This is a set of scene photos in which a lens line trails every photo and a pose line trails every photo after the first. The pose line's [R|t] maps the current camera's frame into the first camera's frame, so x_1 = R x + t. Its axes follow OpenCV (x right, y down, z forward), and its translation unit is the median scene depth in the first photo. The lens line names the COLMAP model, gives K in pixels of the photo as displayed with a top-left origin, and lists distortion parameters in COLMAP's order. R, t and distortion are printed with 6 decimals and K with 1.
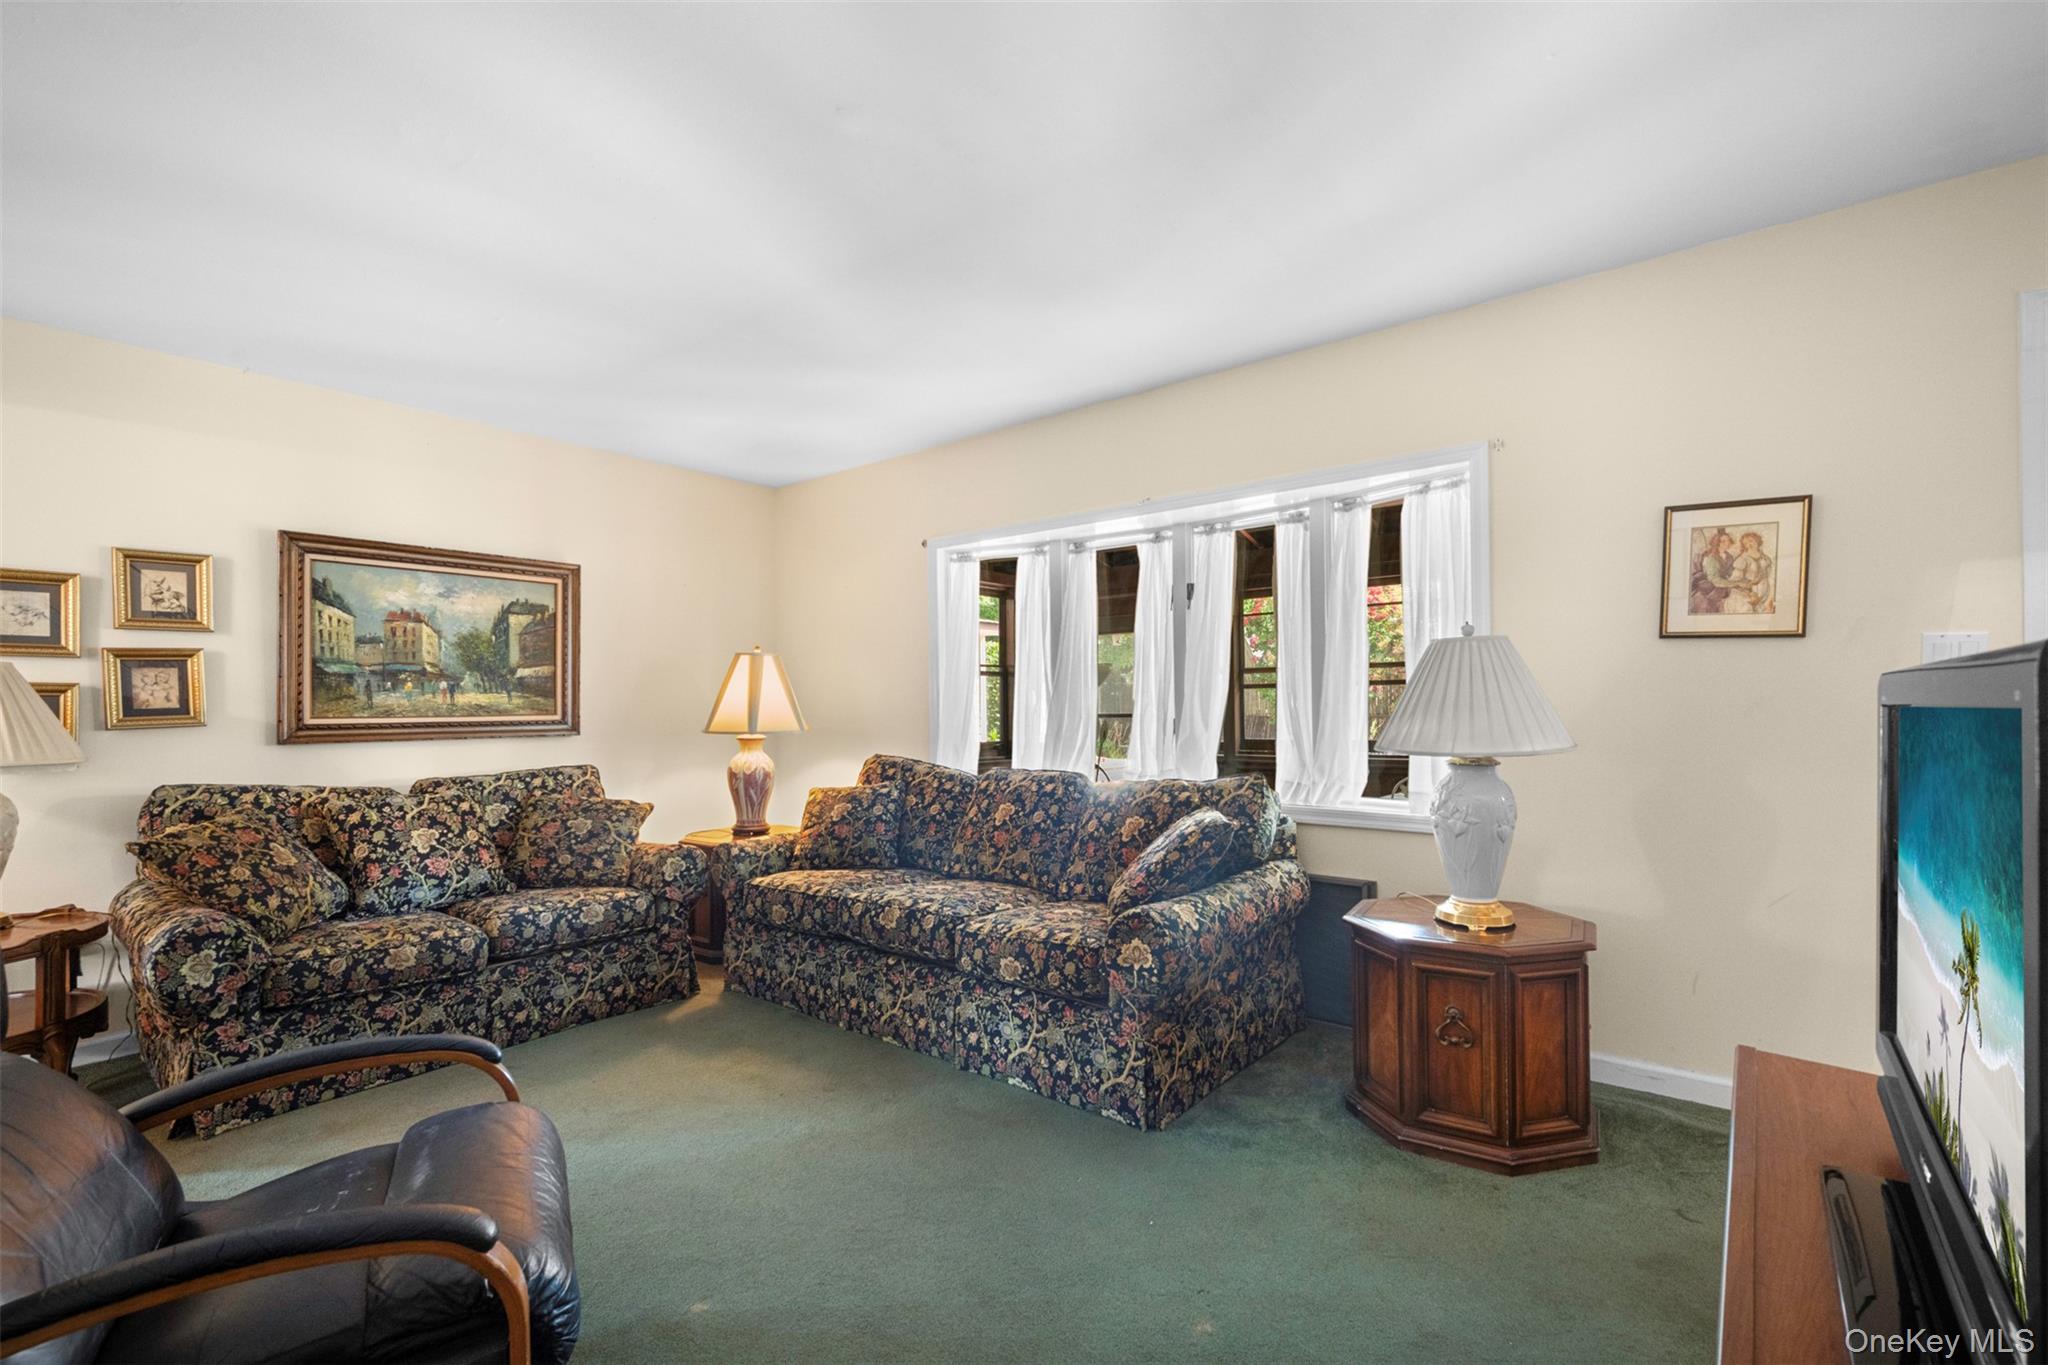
lens RADIAL K [[891.6, 0, 1041.2], [0, 891.6, 697.4], [0, 0, 1]] dist [0.000796, 0.000183]
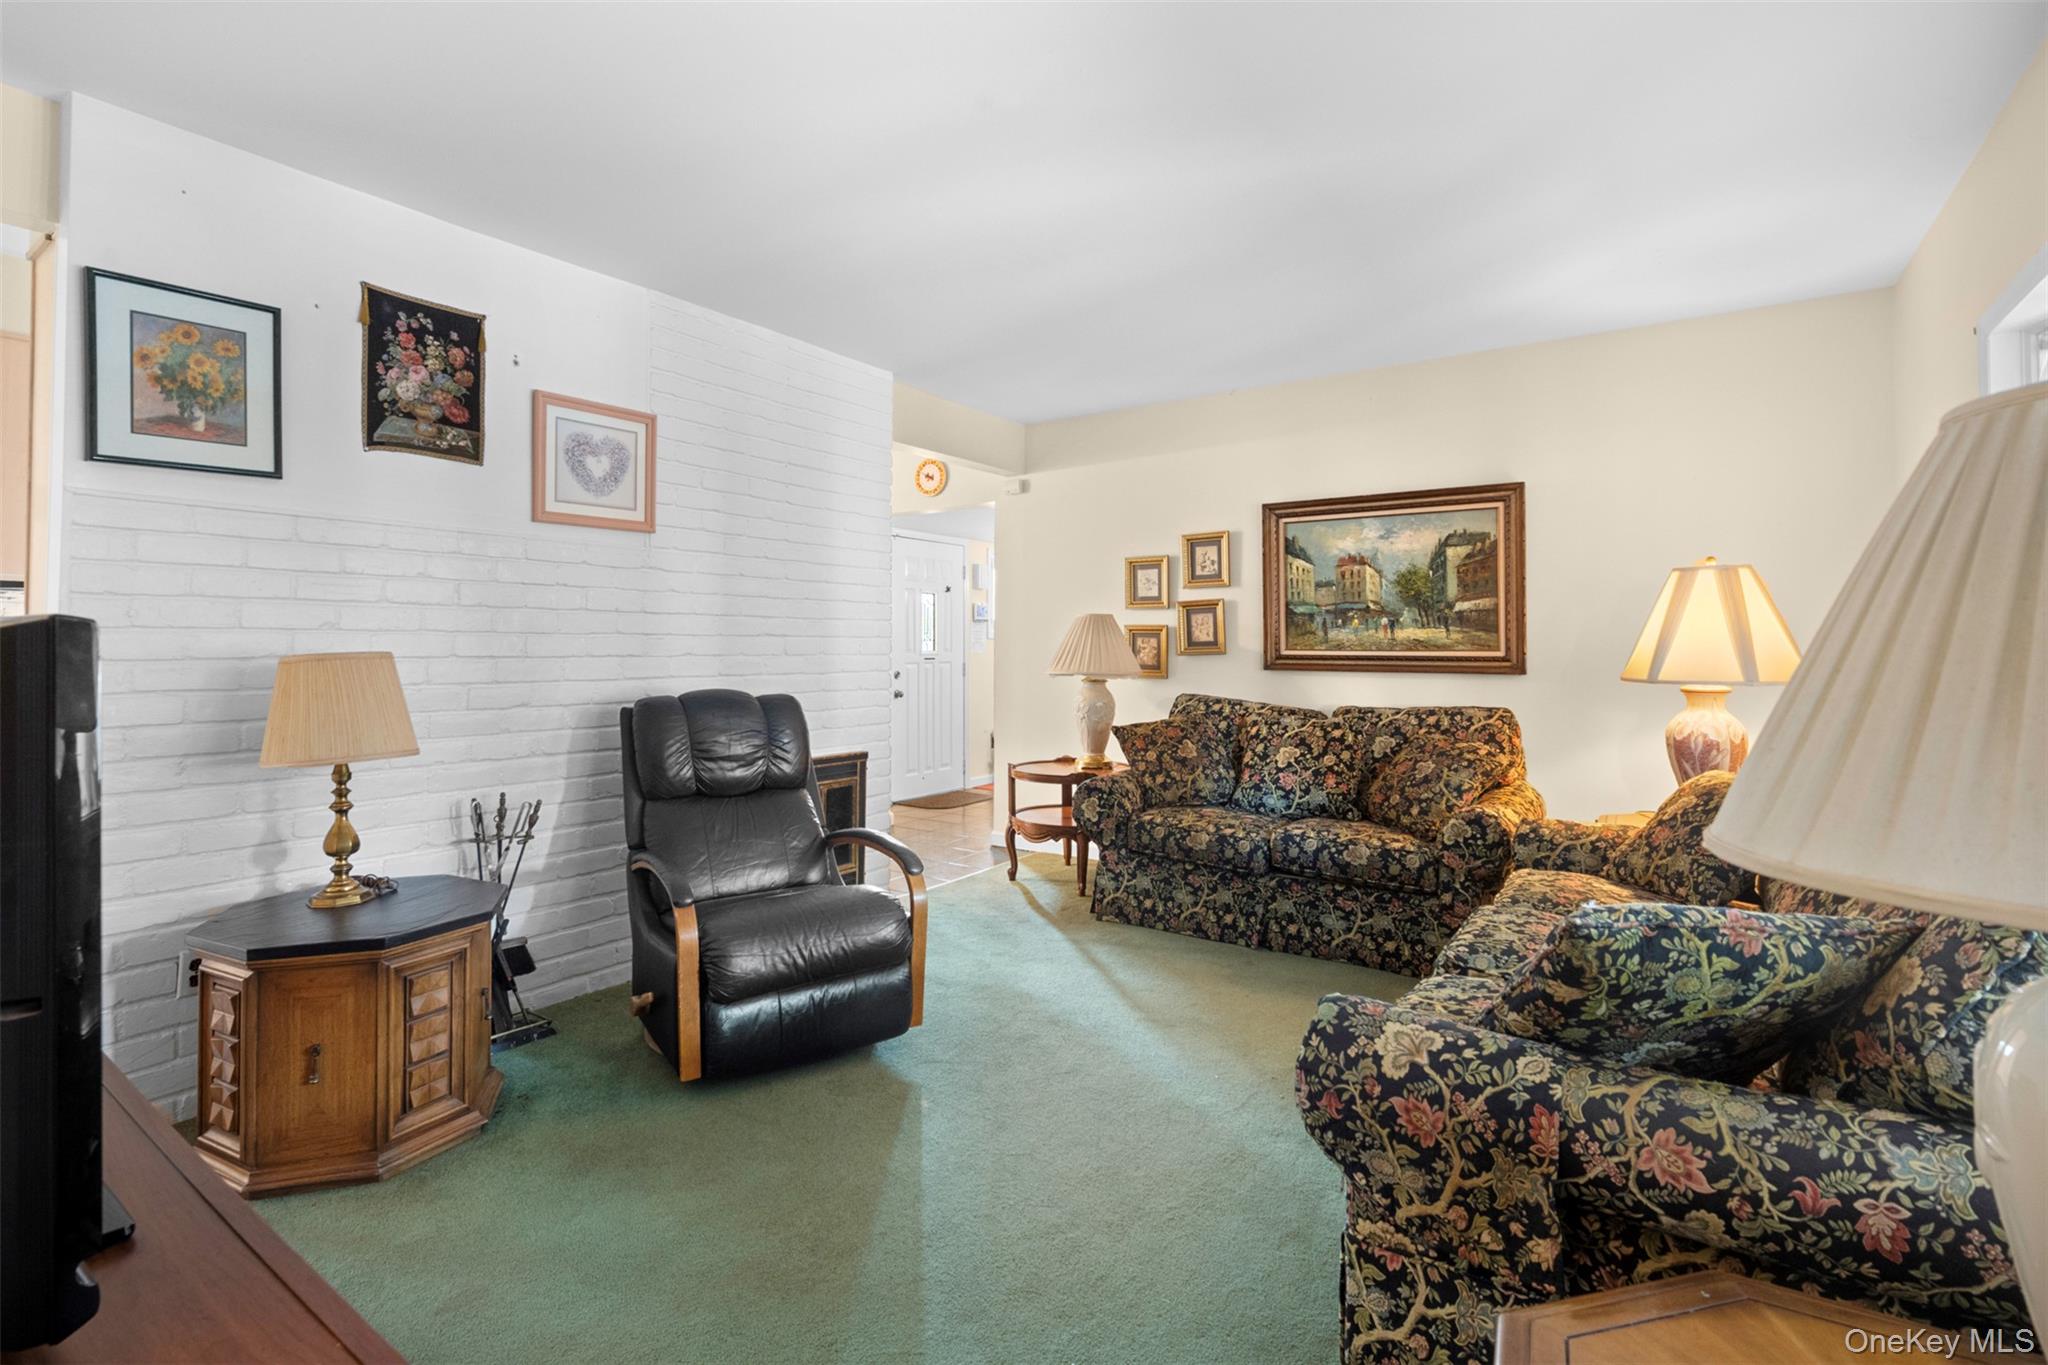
lens RADIAL K [[968.0, 0, 954.4], [0, 968.0, 610.3], [0, 0, 1]] dist [-0.000044, -0.000220]
pose [[0.012586, -0.023837, -0.999637, 0.521422], [0.008771, 0.999680, -0.023728, -0.003891], [0.999882, -0.008469, 0.012791, 0.508069]]
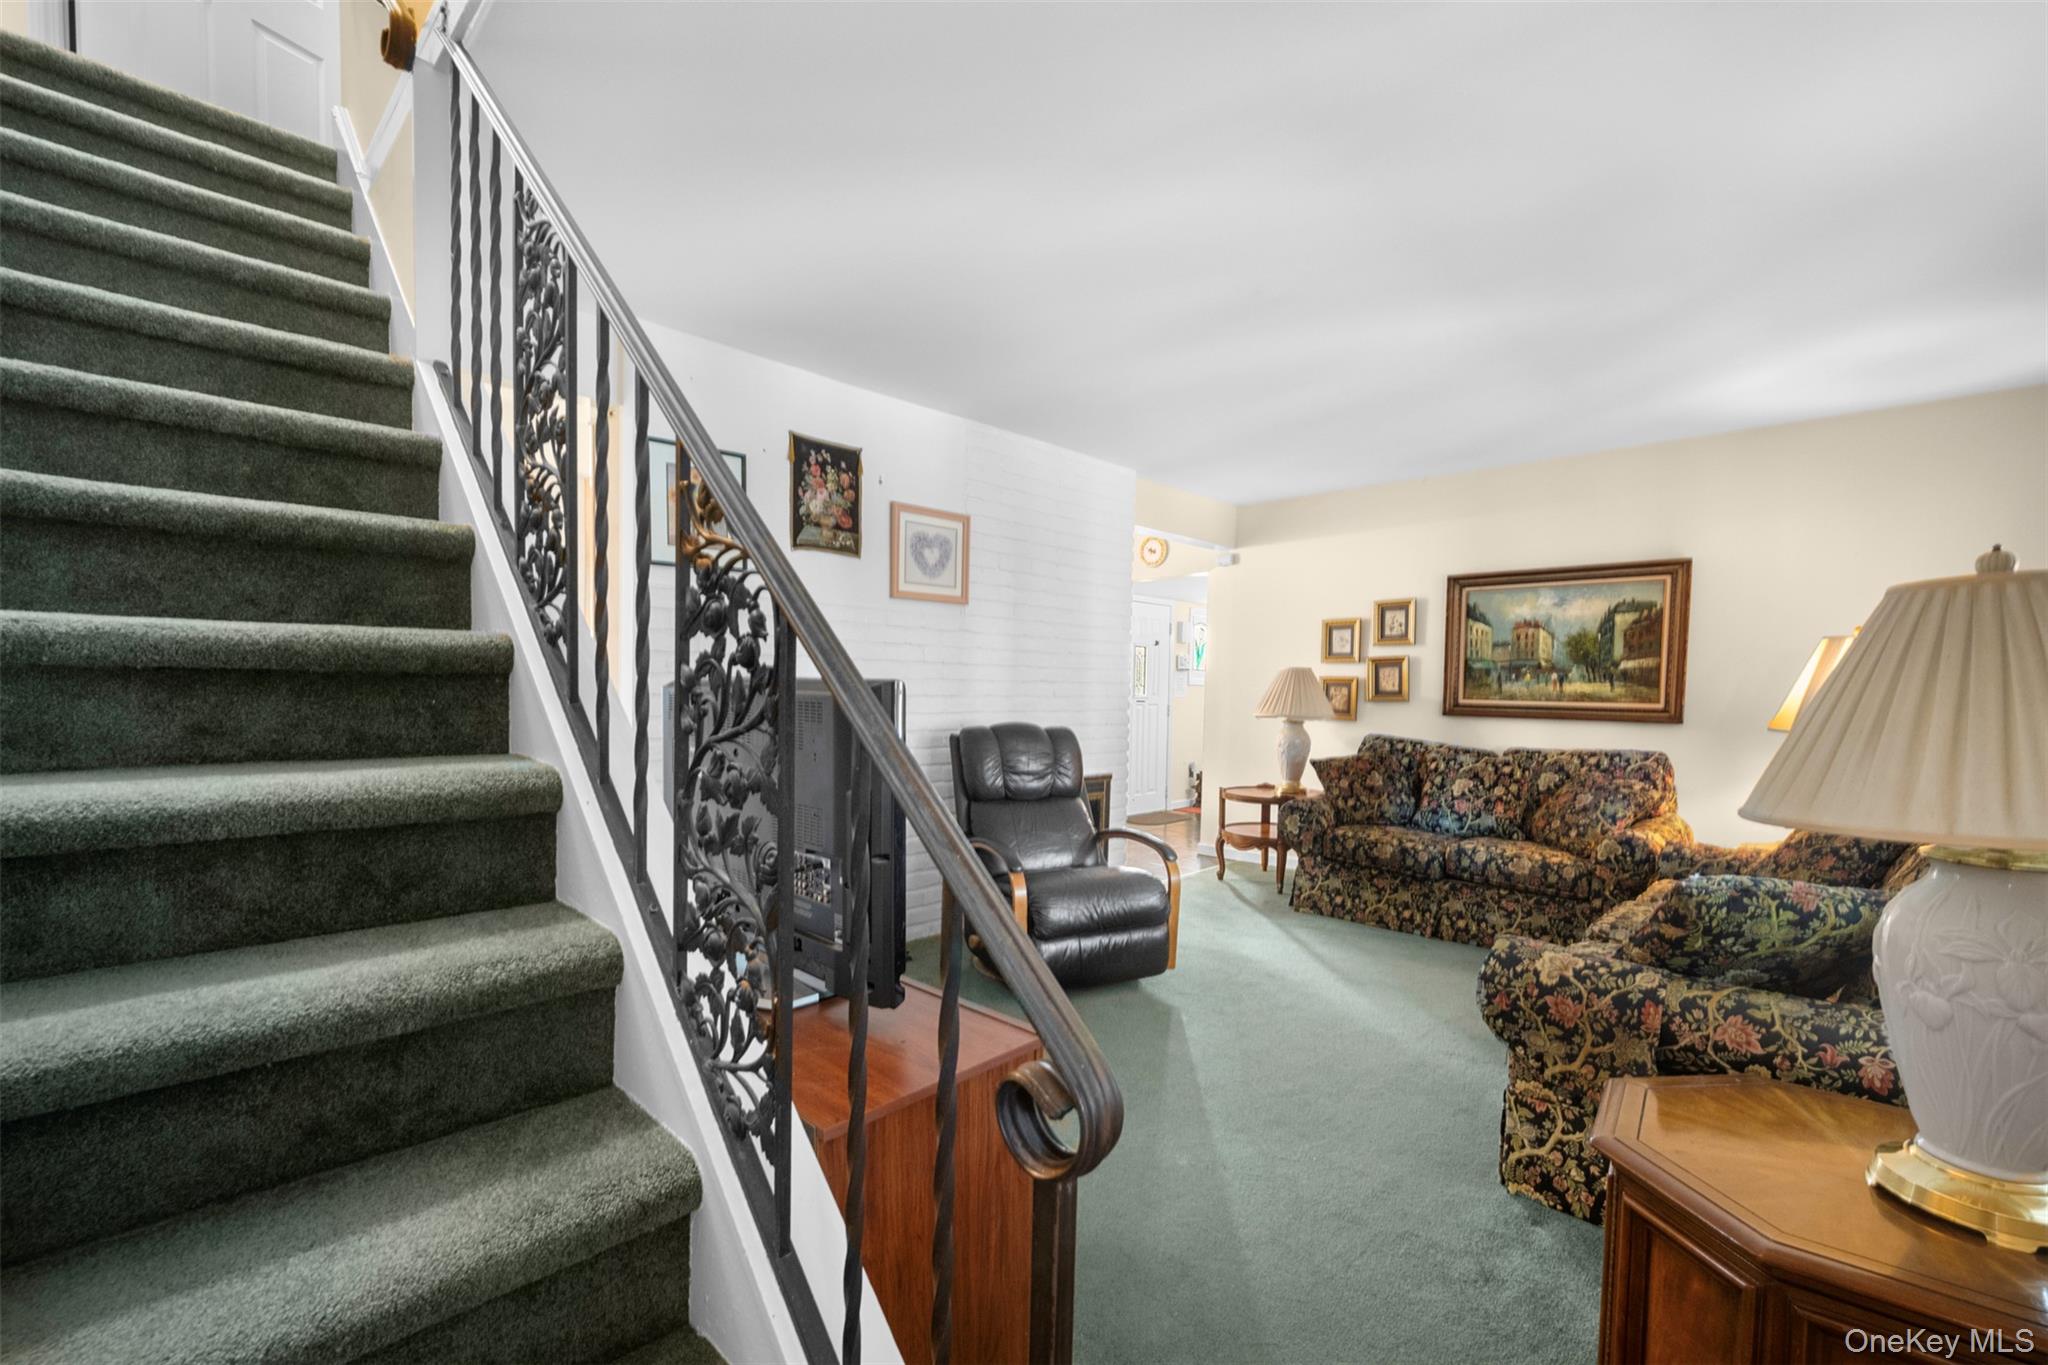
lens RADIAL K [[867.1, 0, 1002.8], [0, 867.1, 716.7], [0, 0, 1]] dist [-0.000067, -0.000103]
pose [[-0.132789, 0.045501, -0.990099, 0.698242], [-0.004469, 0.998908, 0.046505, -0.011400], [0.991134, 0.010600, -0.132441, 0.423219]]
